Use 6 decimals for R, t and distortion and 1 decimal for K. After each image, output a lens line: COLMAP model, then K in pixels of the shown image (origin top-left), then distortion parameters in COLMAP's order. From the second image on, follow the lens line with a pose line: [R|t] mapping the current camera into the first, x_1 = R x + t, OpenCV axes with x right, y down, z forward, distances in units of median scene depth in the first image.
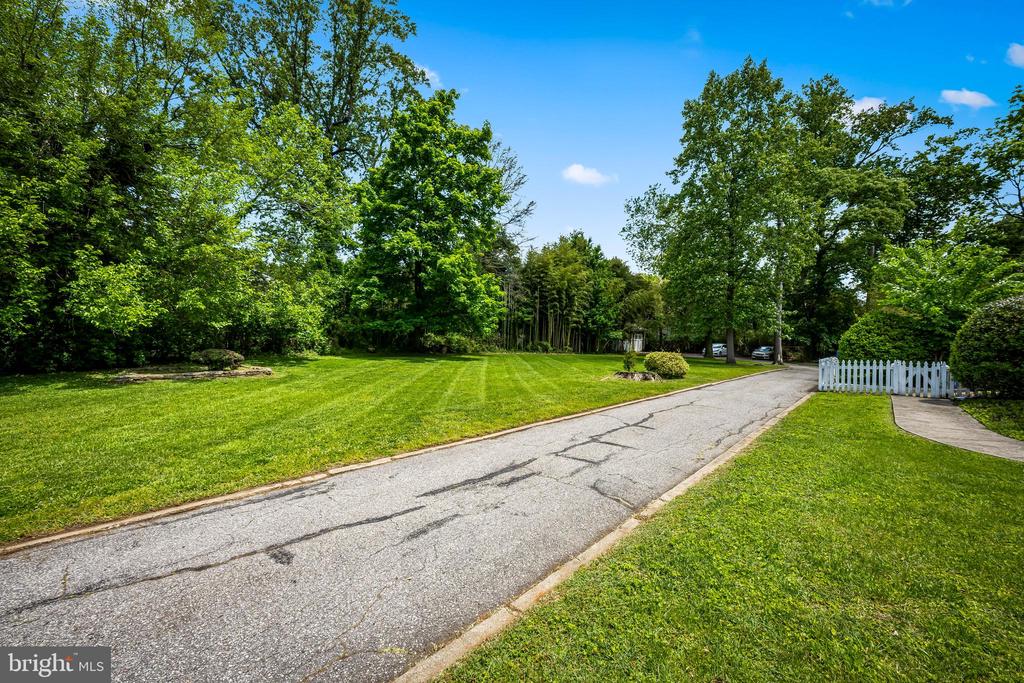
lens RADIAL K [[412.3, 0, 511.4], [0, 412.3, 340.7], [0, 0, 1]] dist [-0.000190, -0.000503]
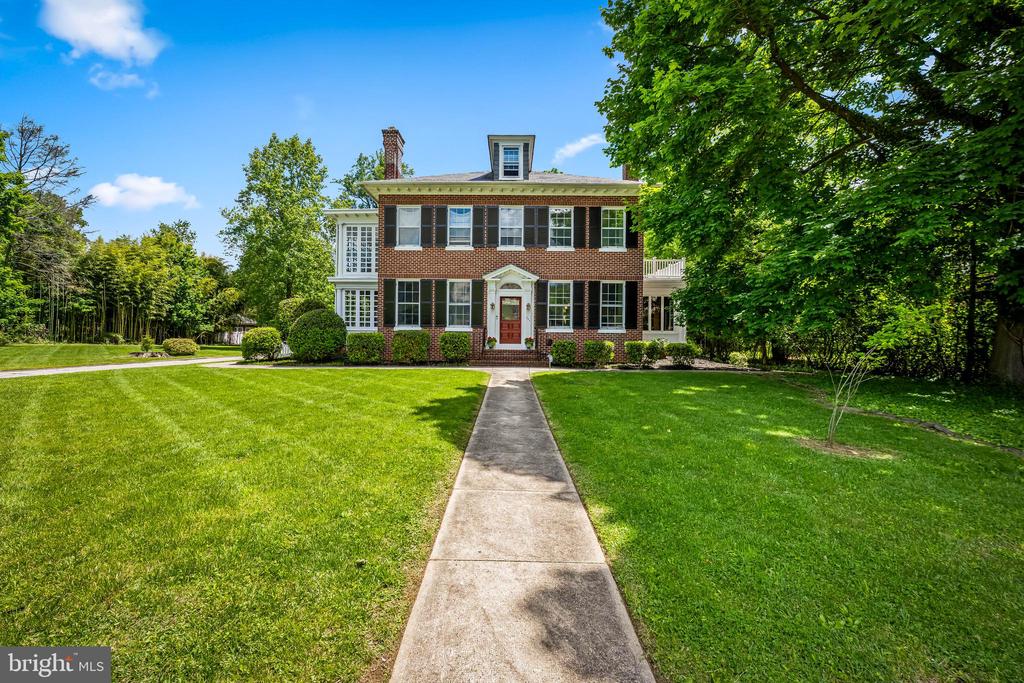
lens RADIAL K [[412.3, 0, 512.0], [0, 412.3, 336.6], [0, 0, 1]] dist [-0.000190, -0.000503]
pose [[0.734582, 0.000387, 0.678520, 0.112749], [-0.001282, 0.999999, 0.000818, 0.008525], [-0.678519, -0.001470, 0.734581, -0.413066]]
